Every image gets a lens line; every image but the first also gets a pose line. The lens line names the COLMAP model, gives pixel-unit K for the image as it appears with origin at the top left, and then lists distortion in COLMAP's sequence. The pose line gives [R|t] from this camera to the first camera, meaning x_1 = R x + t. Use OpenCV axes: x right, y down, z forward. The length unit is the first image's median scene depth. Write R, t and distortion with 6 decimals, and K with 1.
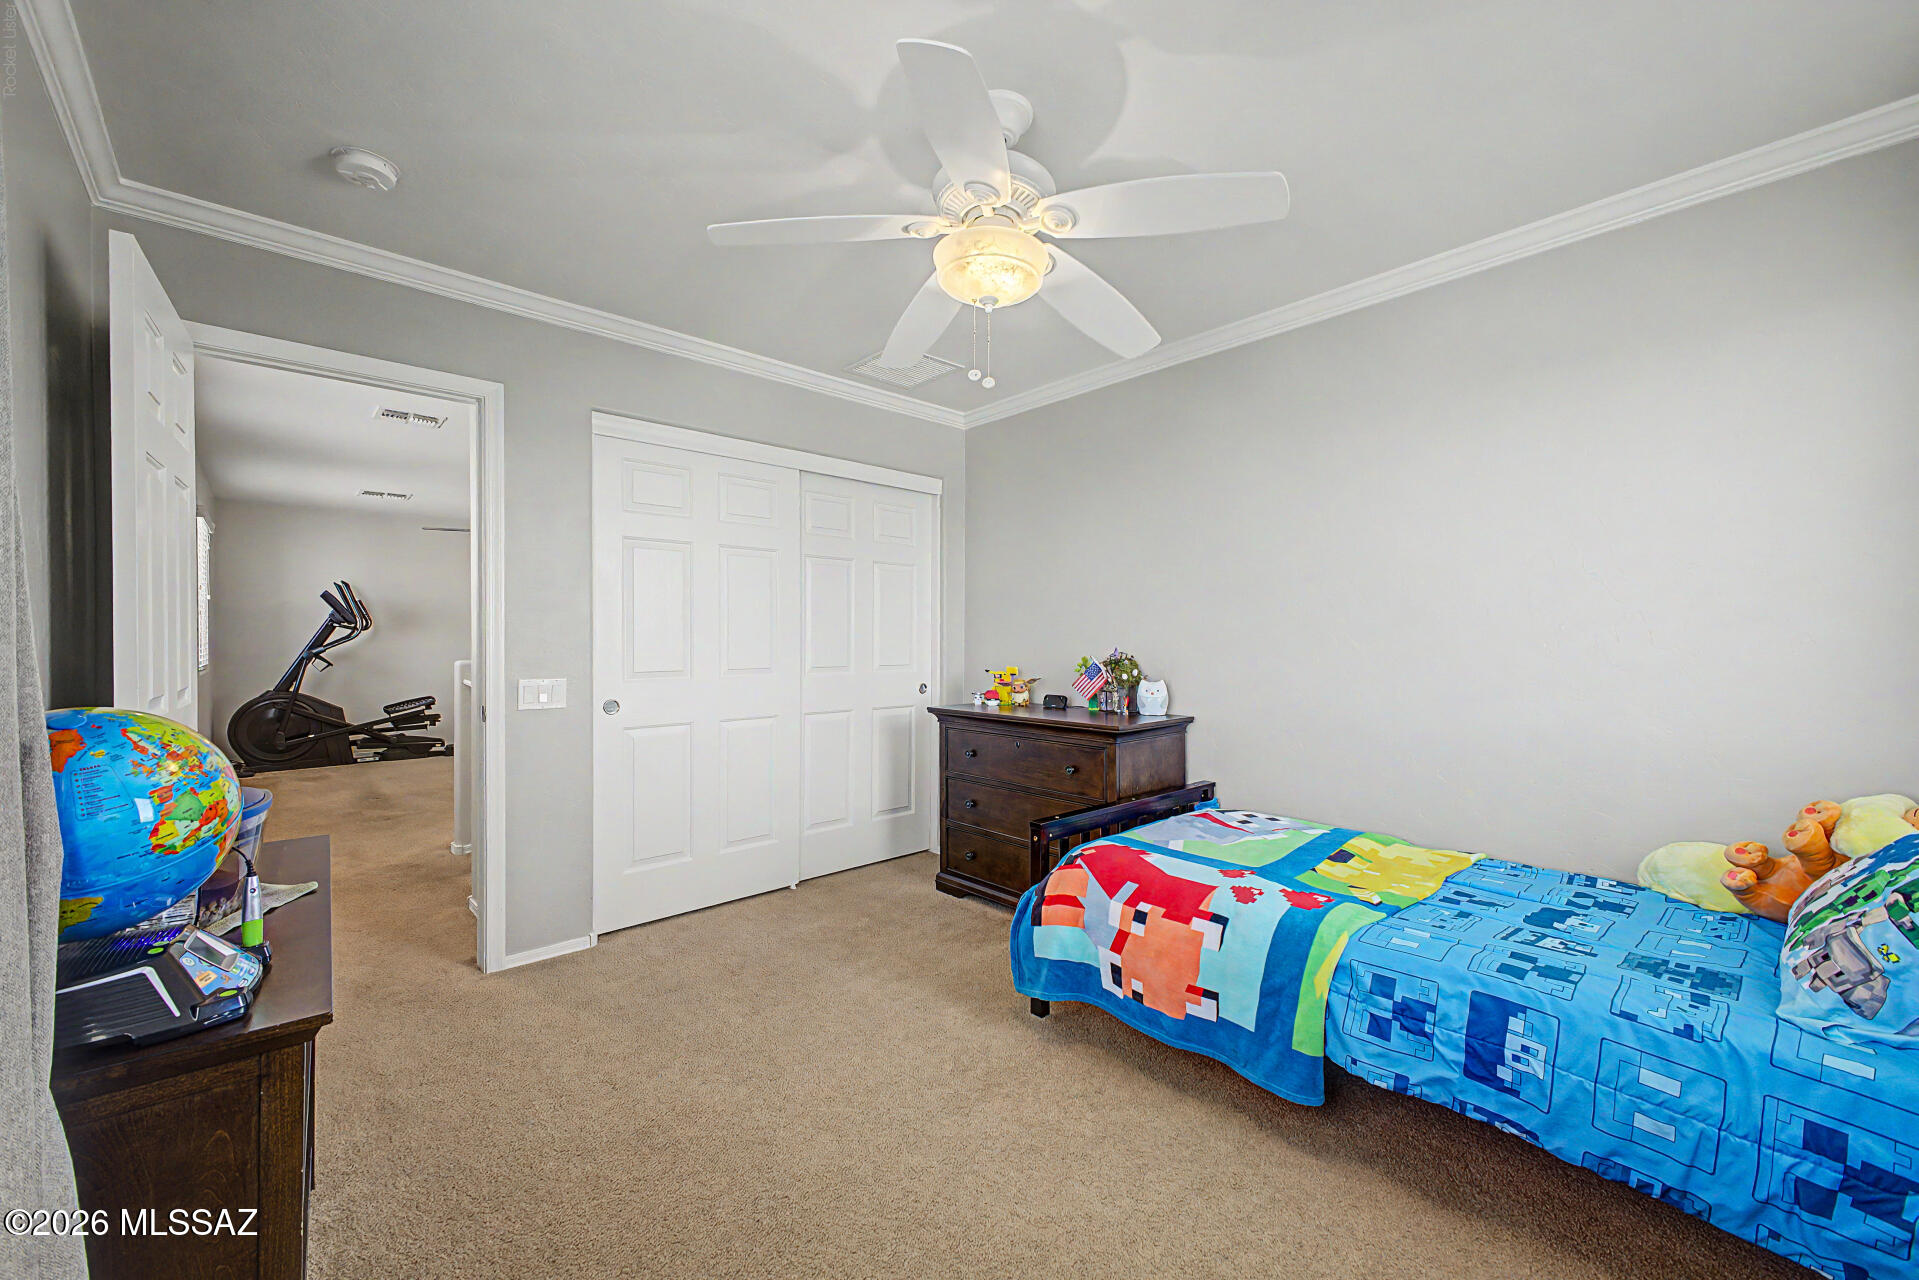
lens RADIAL K [[758.9, 0, 965.3], [0, 758.9, 646.0], [0, 0, 1]] dist [0.001826, -0.000624]
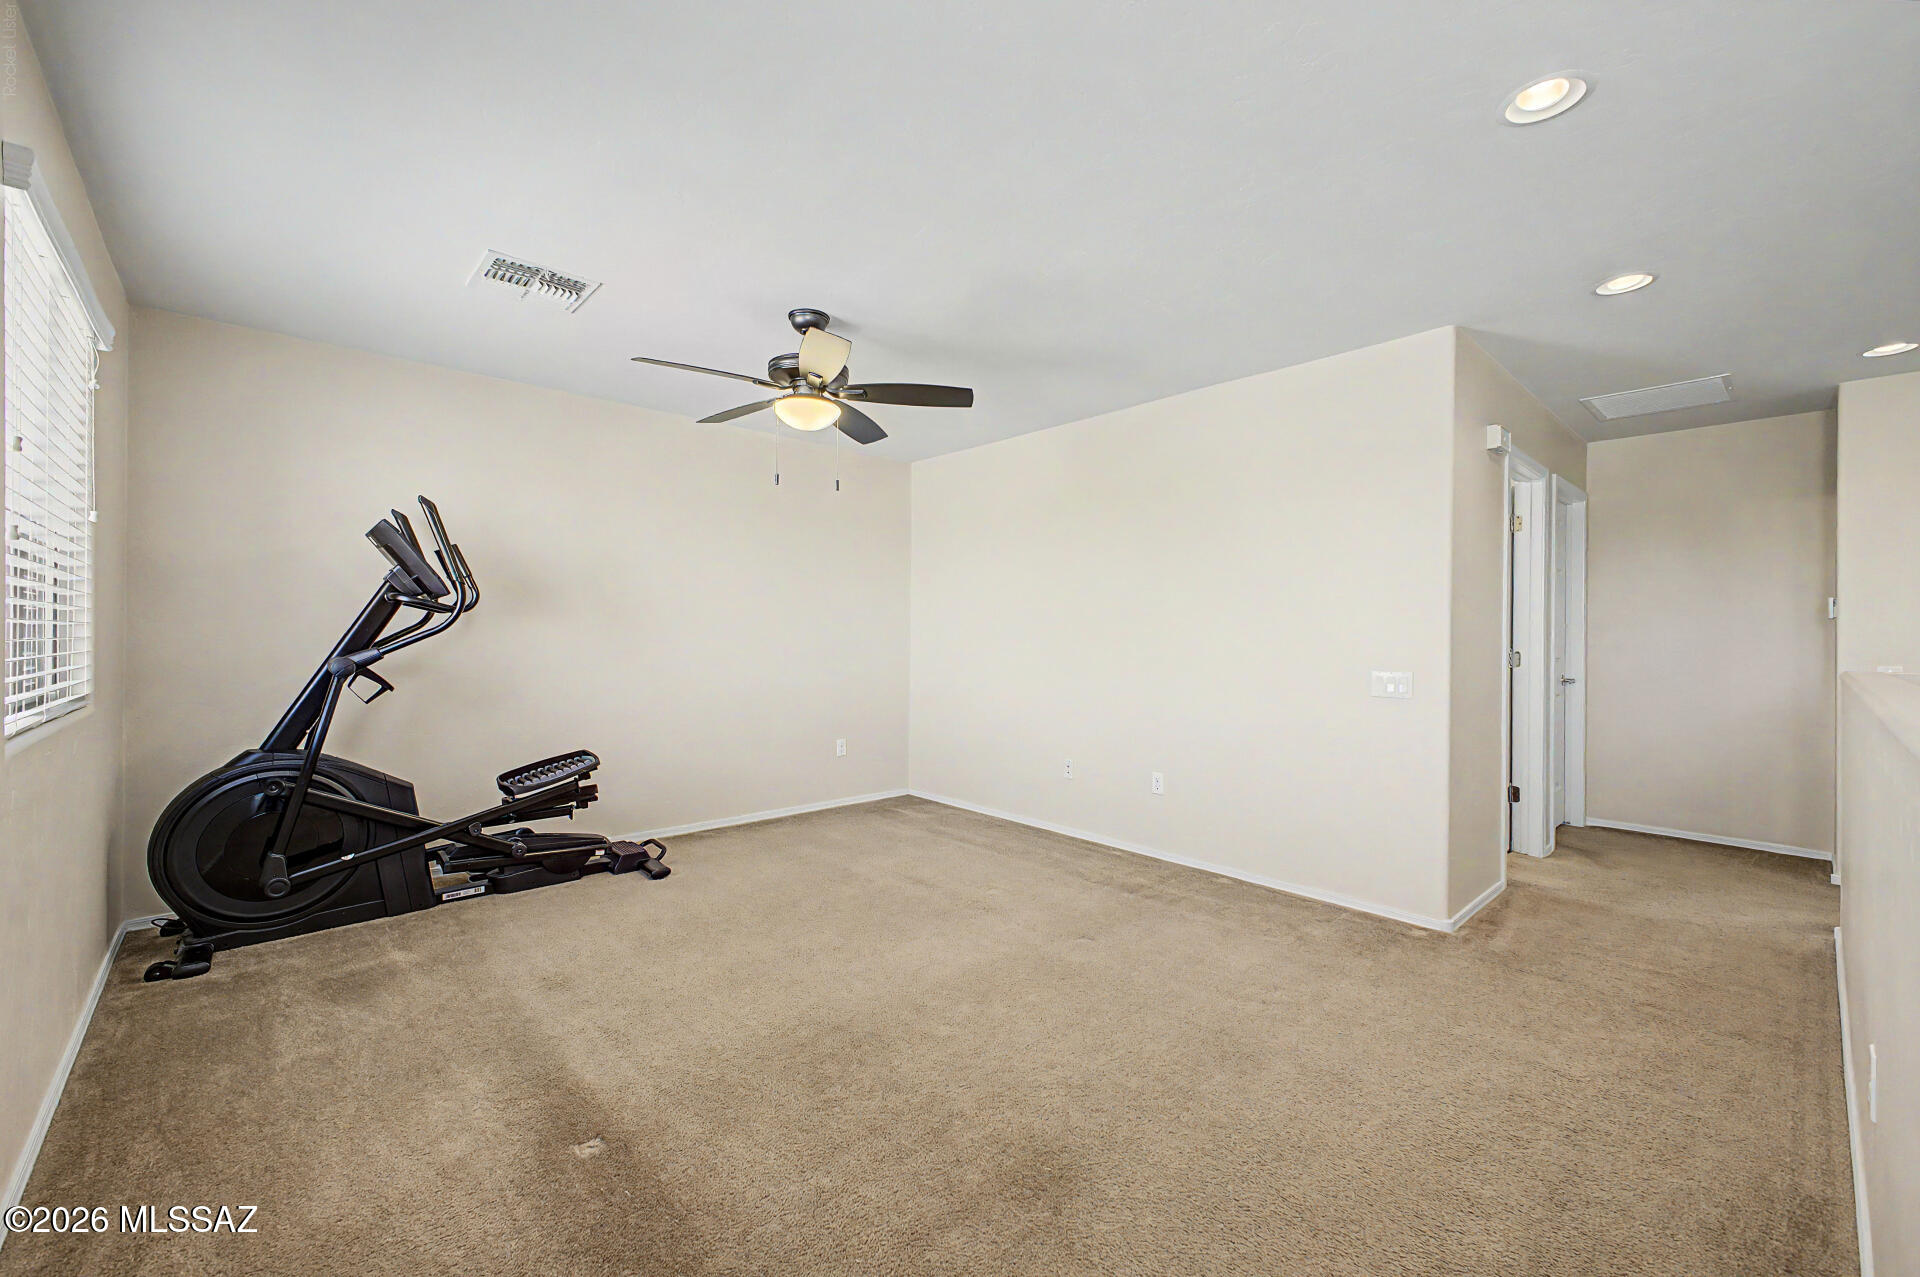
lens RADIAL K [[759.3, 0, 965.7], [0, 759.3, 641.2], [0, 0, 1]] dist [0.001826, -0.000624]
pose [[0.999544, 0.004753, 0.029830, -0.502156], [-0.004523, 0.999960, -0.007766, -0.000969], [-0.029866, 0.007627, 0.999525, 0.534559]]
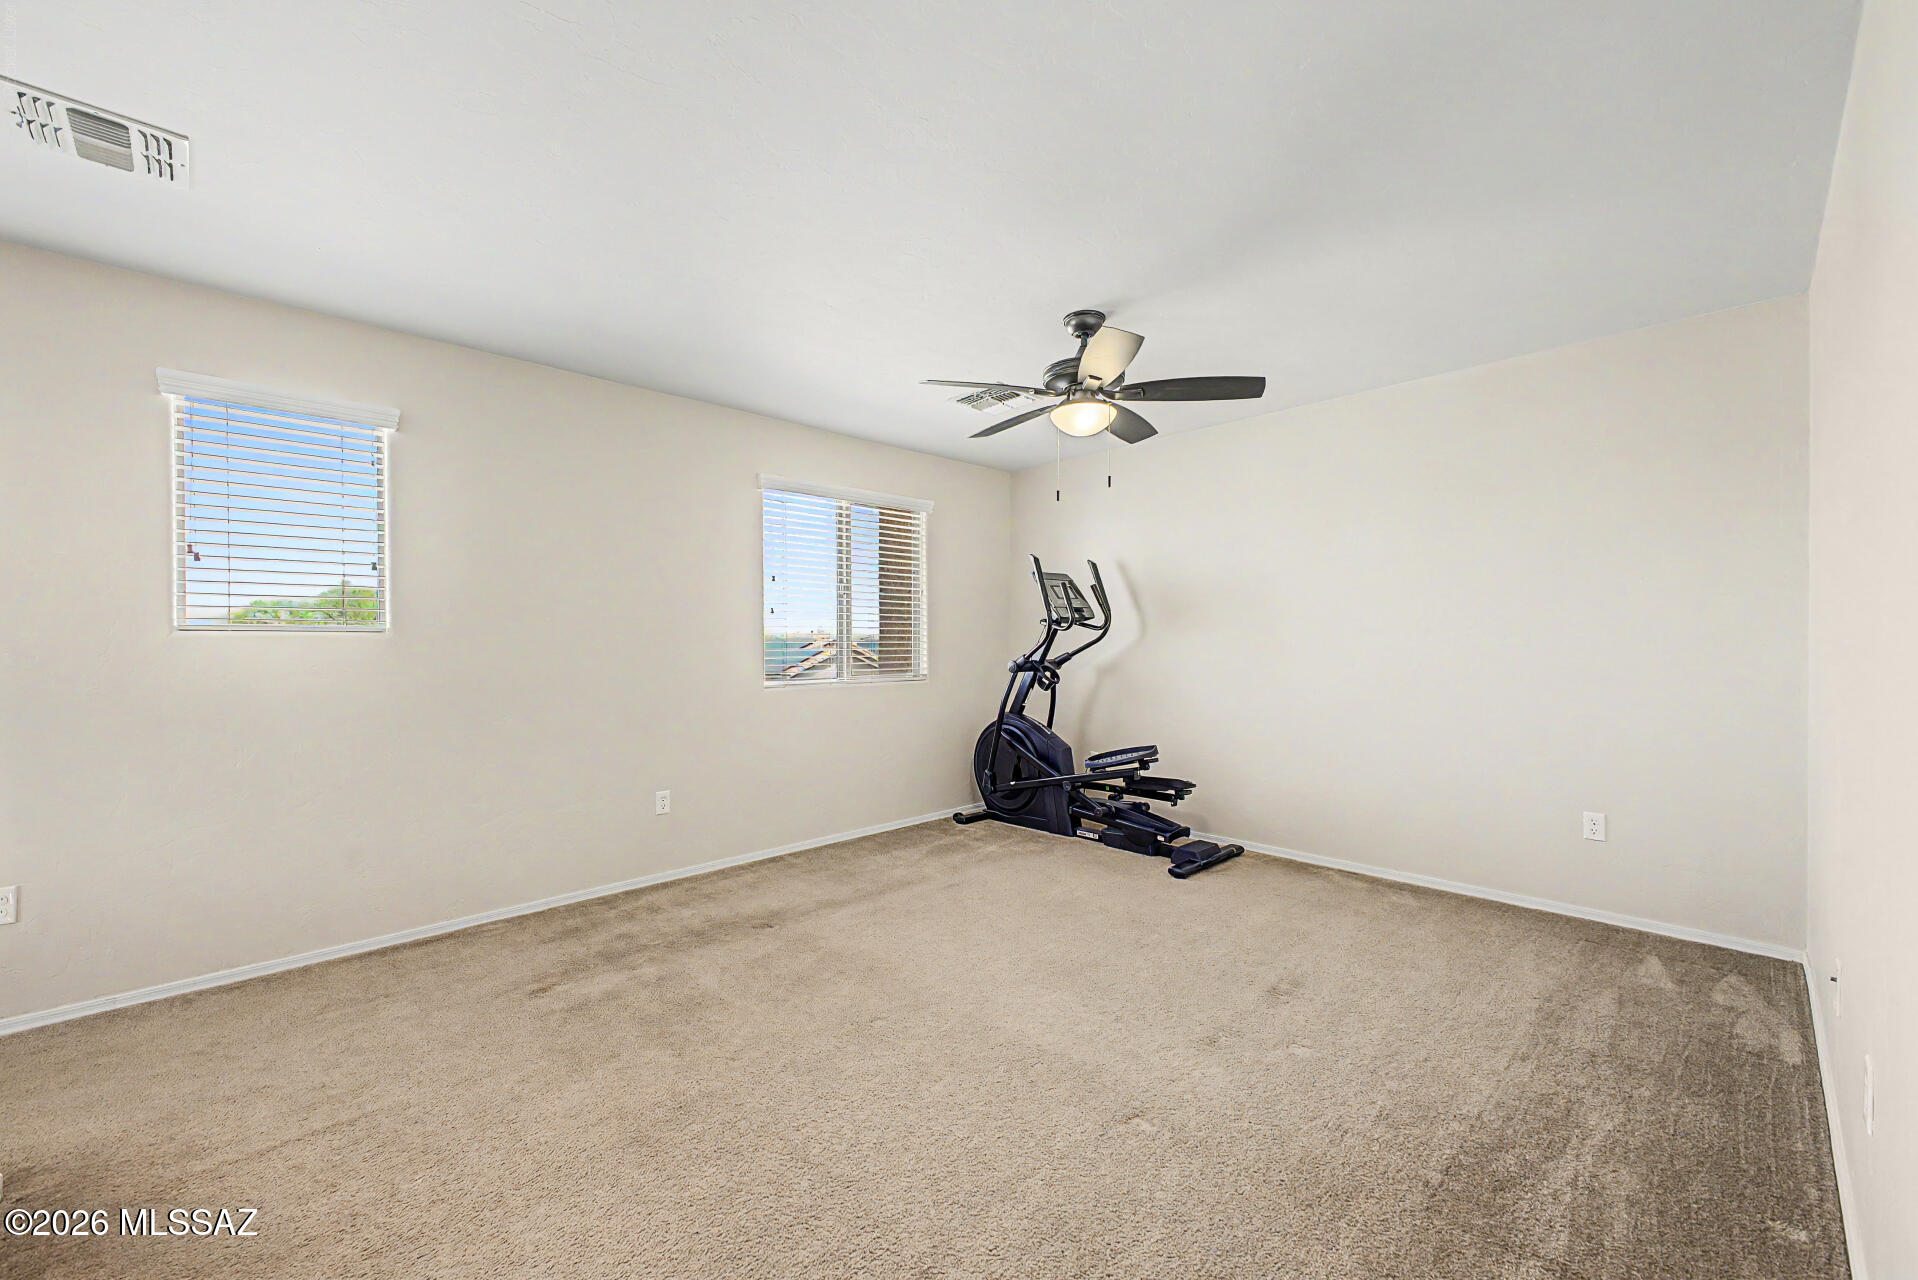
lens RADIAL K [[758.5, 0, 969.9], [0, 758.5, 643.2], [0, 0, 1]] dist [0.001826, -0.000624]
pose [[0.039023, -0.006842, -0.999215, -0.159856], [-0.004066, 0.999967, -0.007006, -0.004937], [0.999230, 0.004336, 0.038994, 0.887764]]
